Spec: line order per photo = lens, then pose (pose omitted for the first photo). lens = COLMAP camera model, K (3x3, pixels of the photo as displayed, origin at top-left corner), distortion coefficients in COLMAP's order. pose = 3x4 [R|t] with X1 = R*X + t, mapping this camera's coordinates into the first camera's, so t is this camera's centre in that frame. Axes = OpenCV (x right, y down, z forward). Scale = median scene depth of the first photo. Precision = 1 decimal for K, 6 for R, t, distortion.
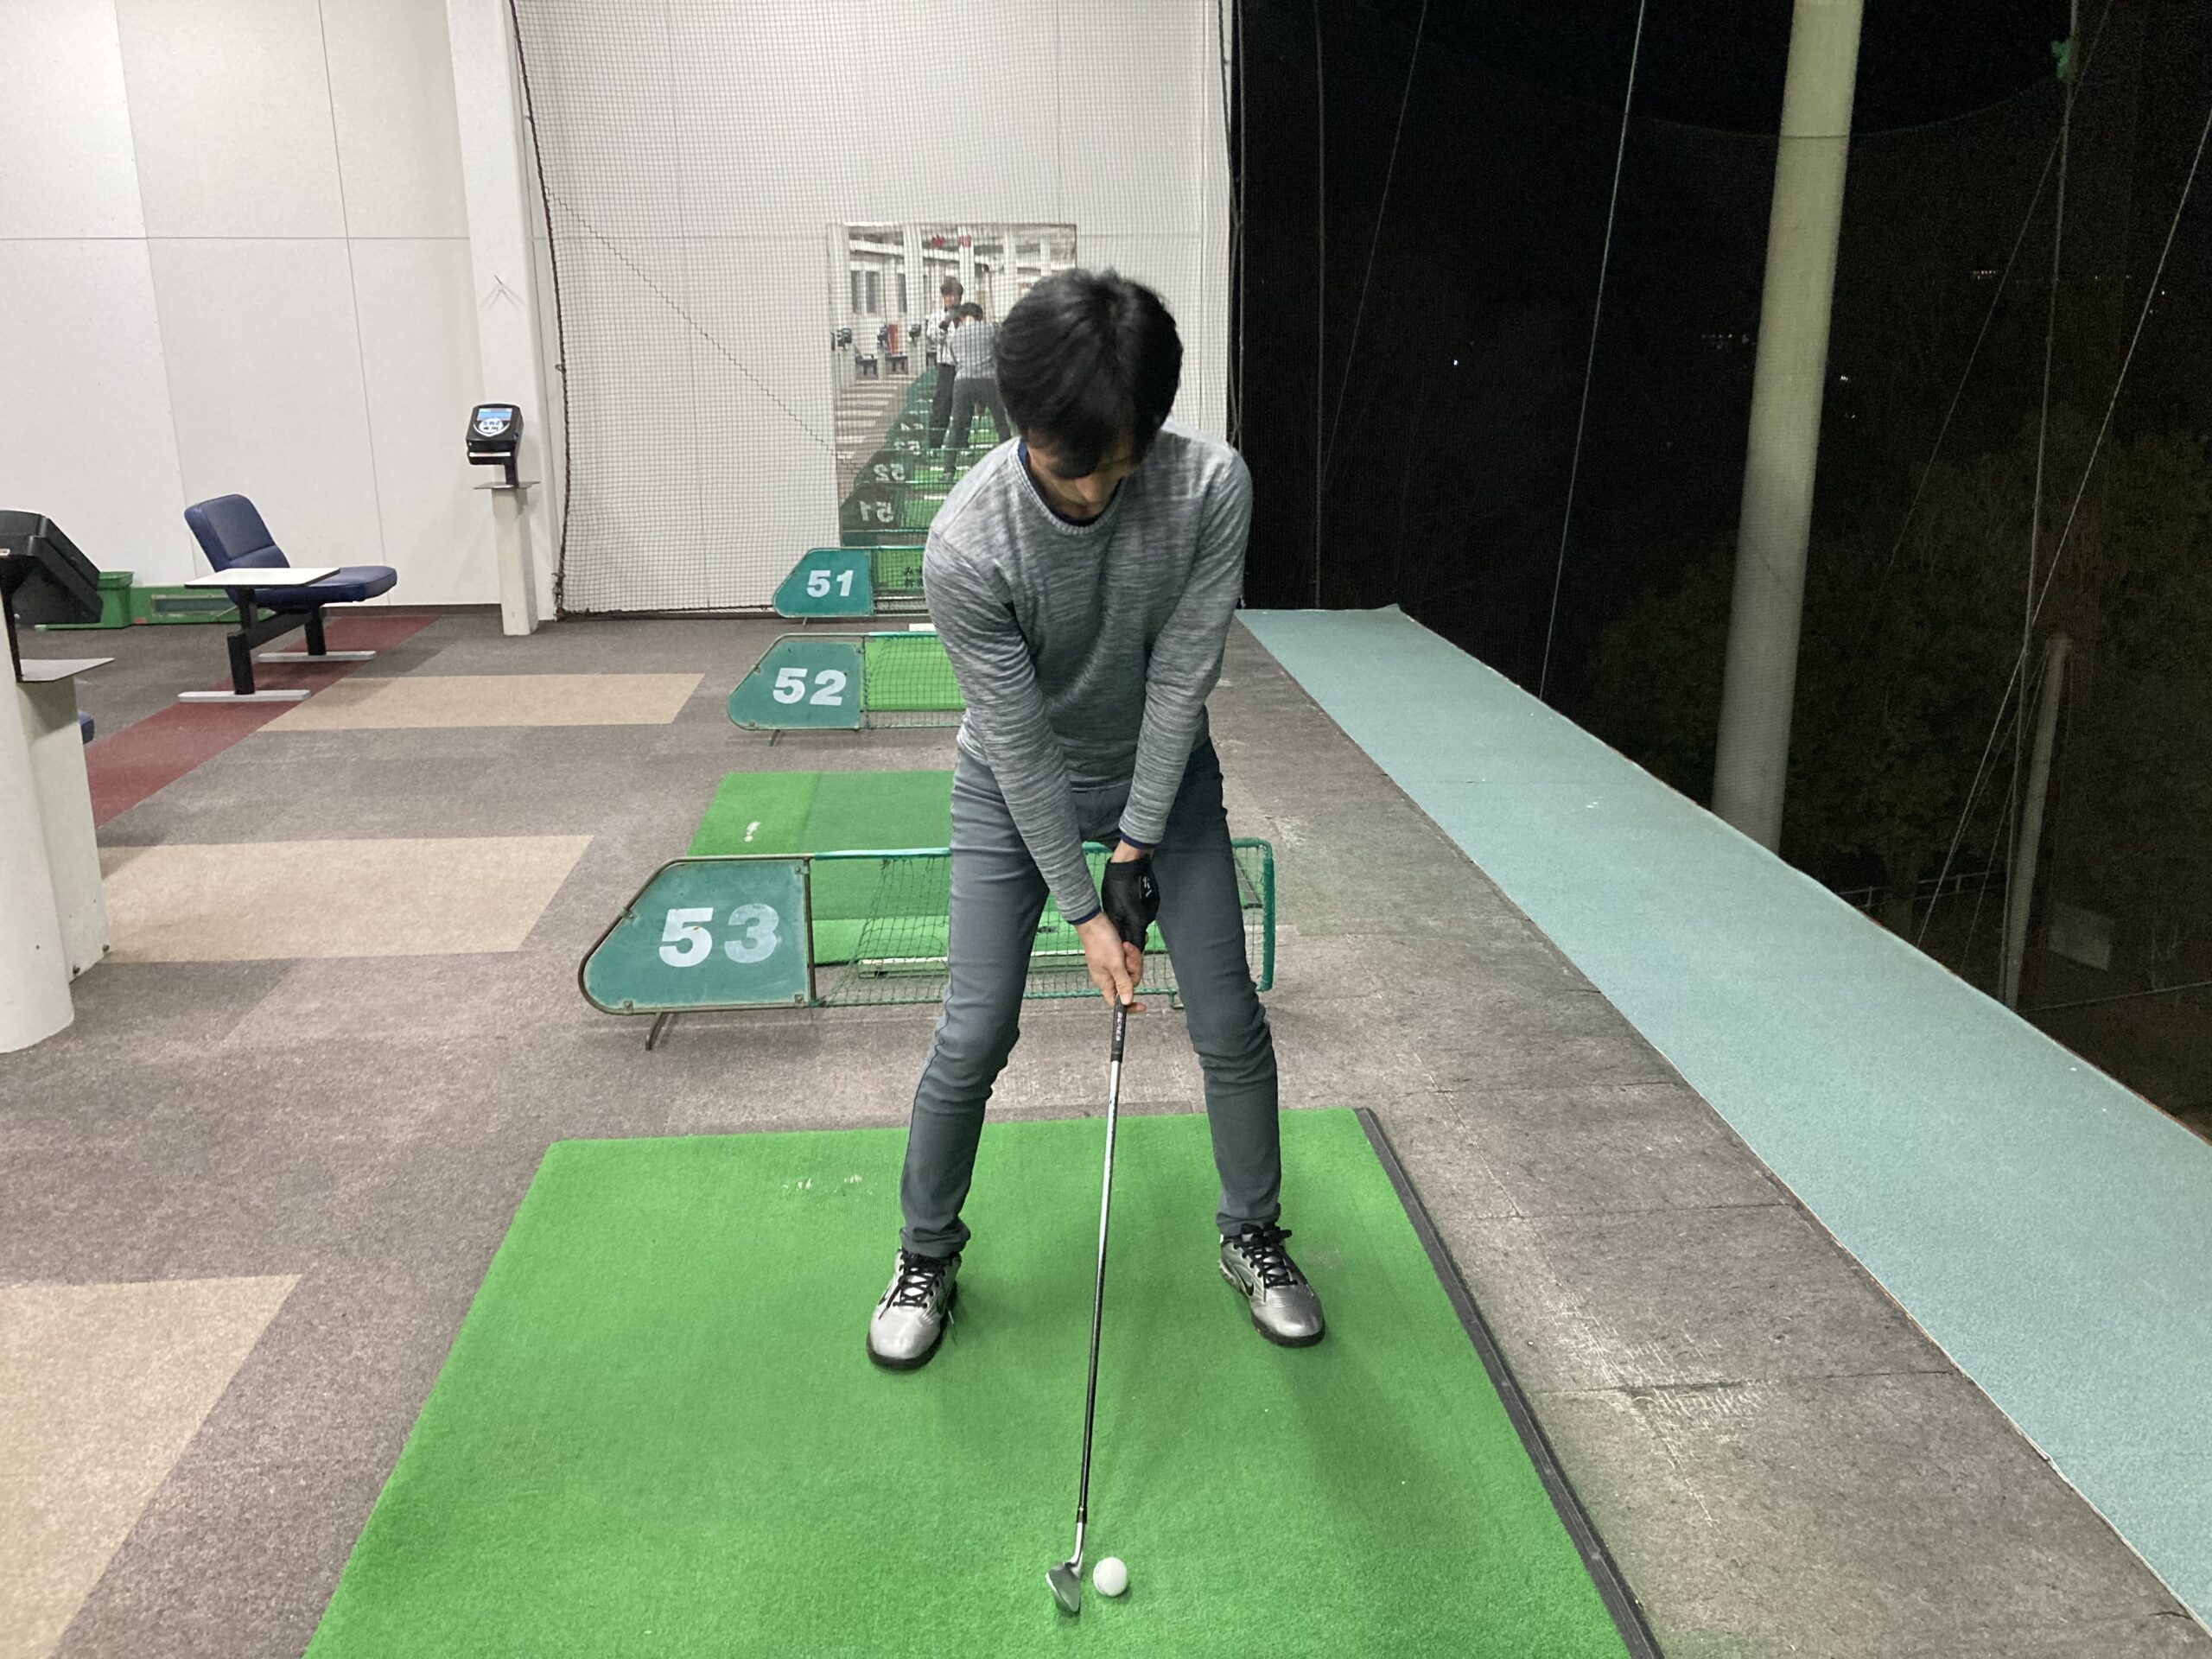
lens RADIAL K [[1801.5, 0, 1120.7], [0, 1801.5, 831.1], [0, 0, 1]] dist [0.005998, 0.000700]
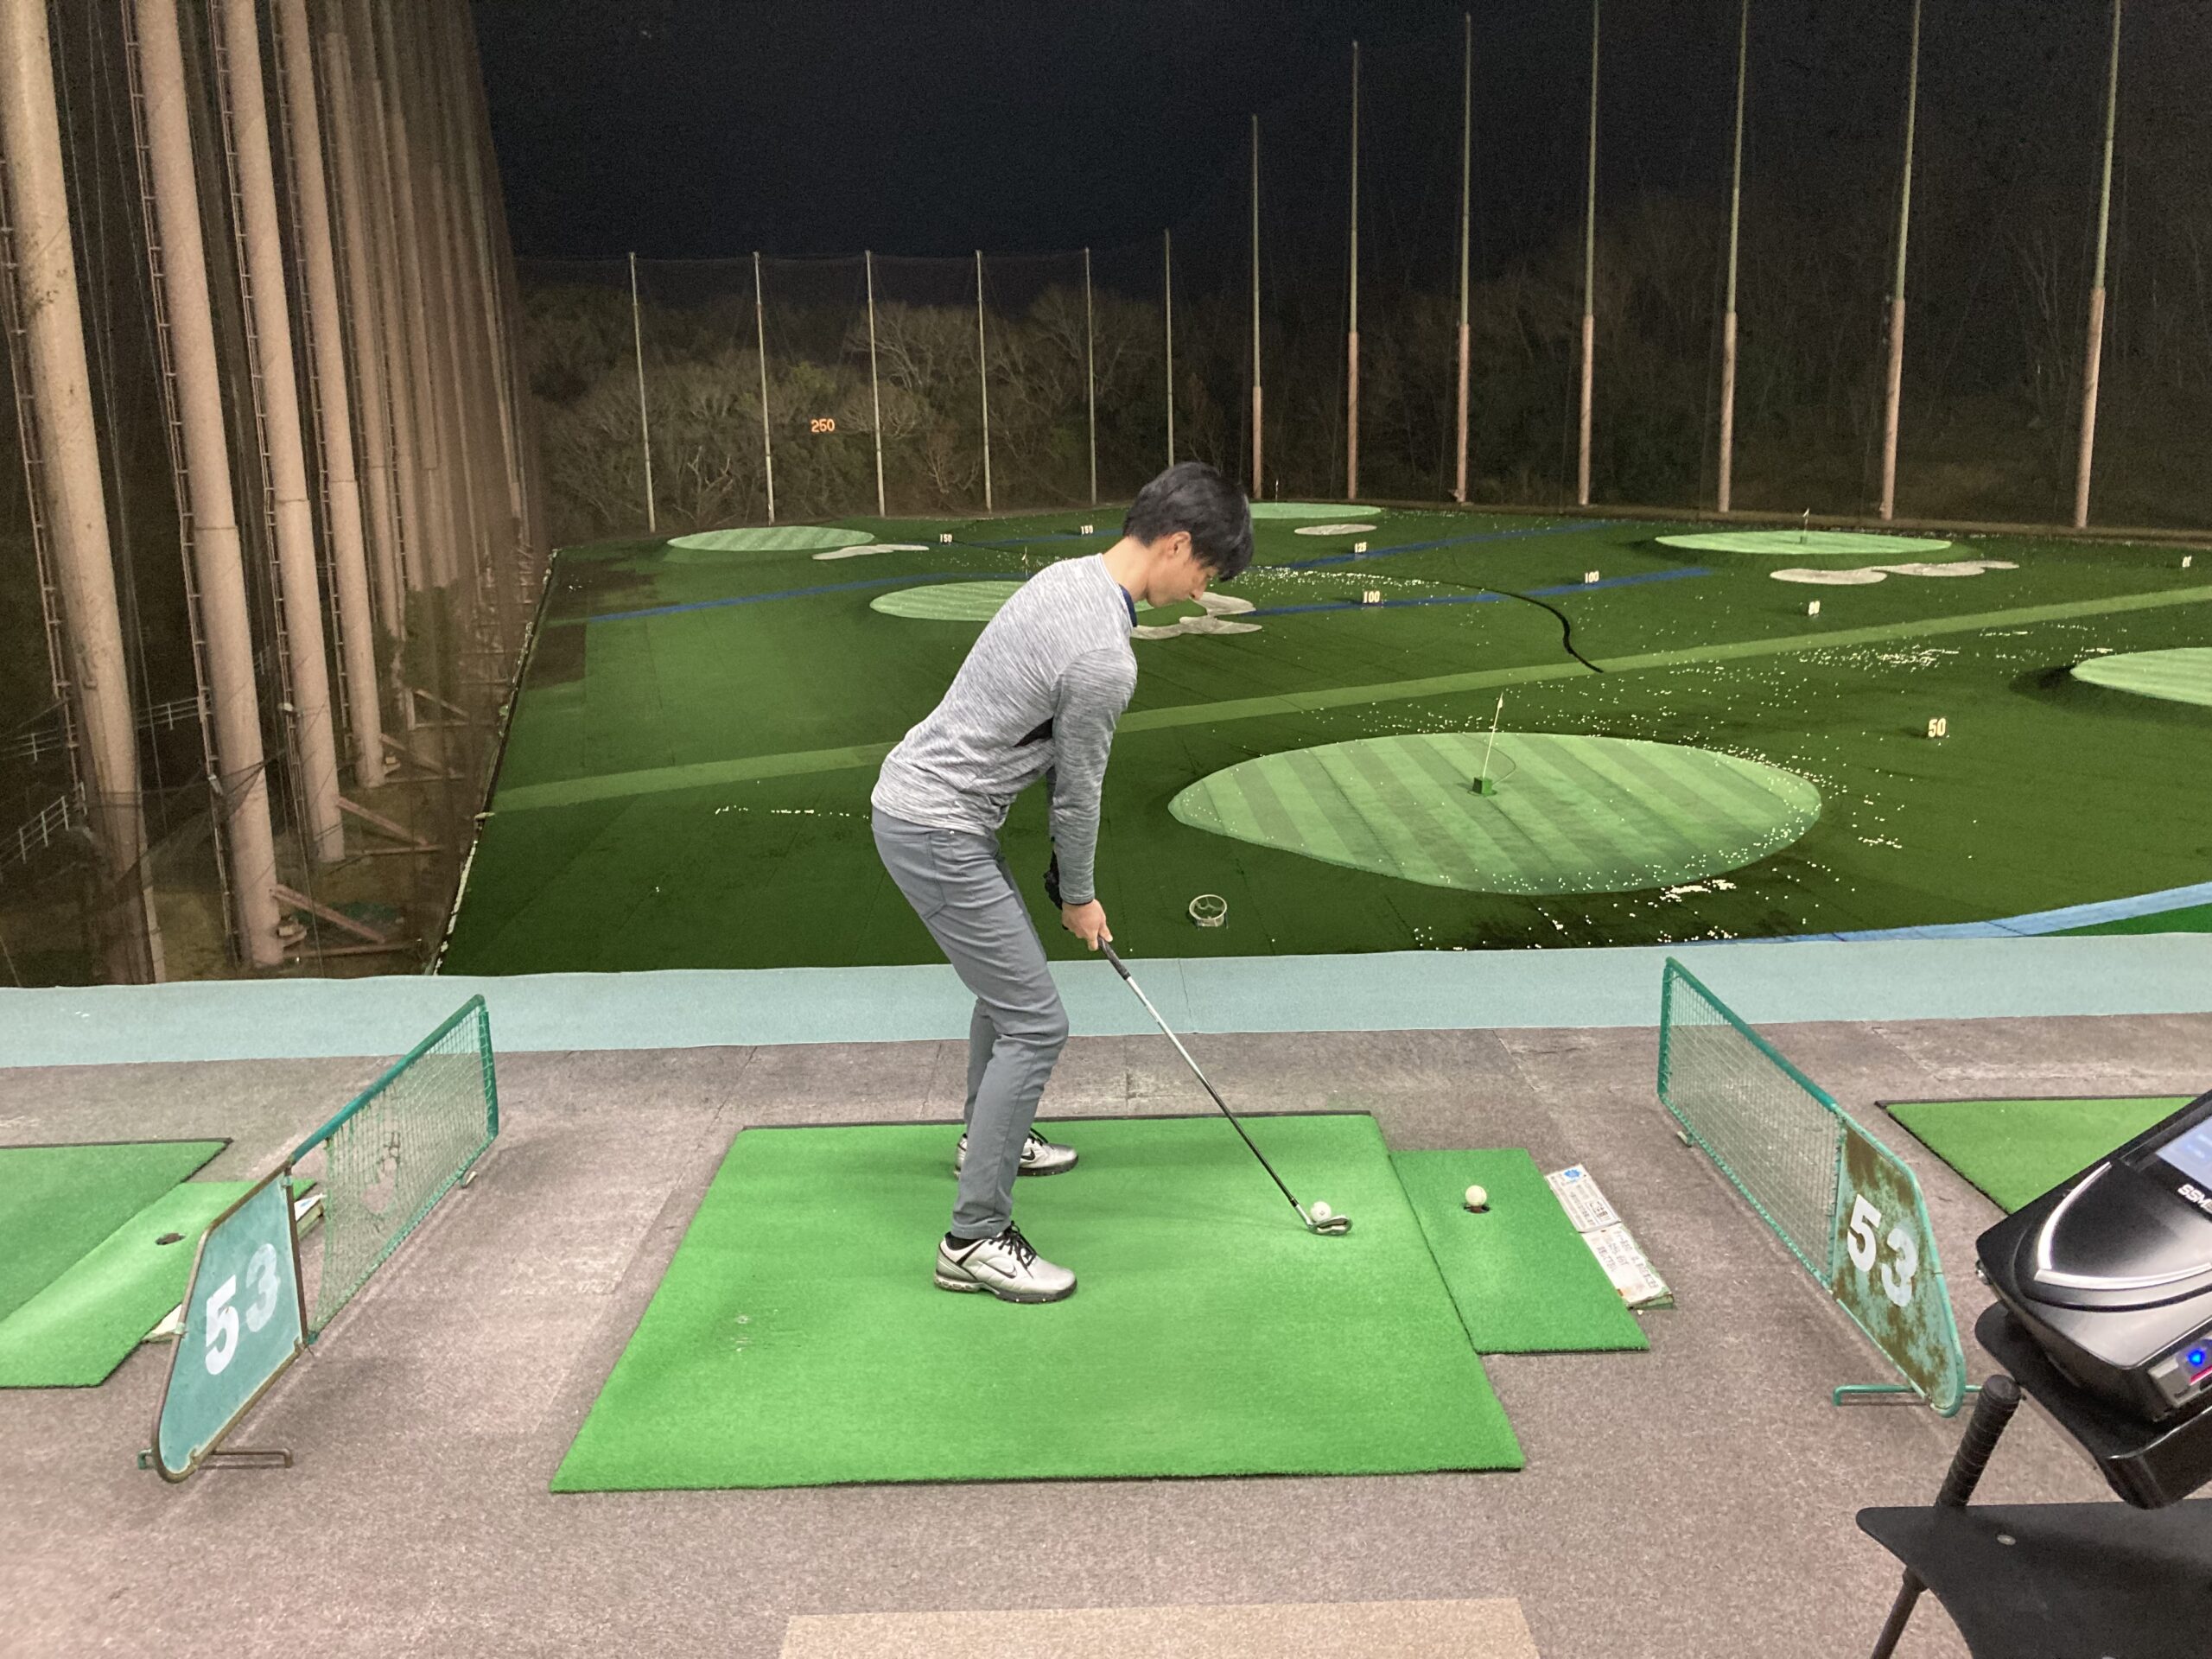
lens RADIAL K [[1796.8, 0, 1106.0], [0, 1796.8, 829.5], [0, 0, 1]] dist [0.006179, 0.007869]
pose [[0.089387, -0.202256, 0.975245, -0.399092], [0.302805, 0.938334, 0.166847, -0.067113], [-0.948852, 0.280395, 0.145119, 0.209383]]
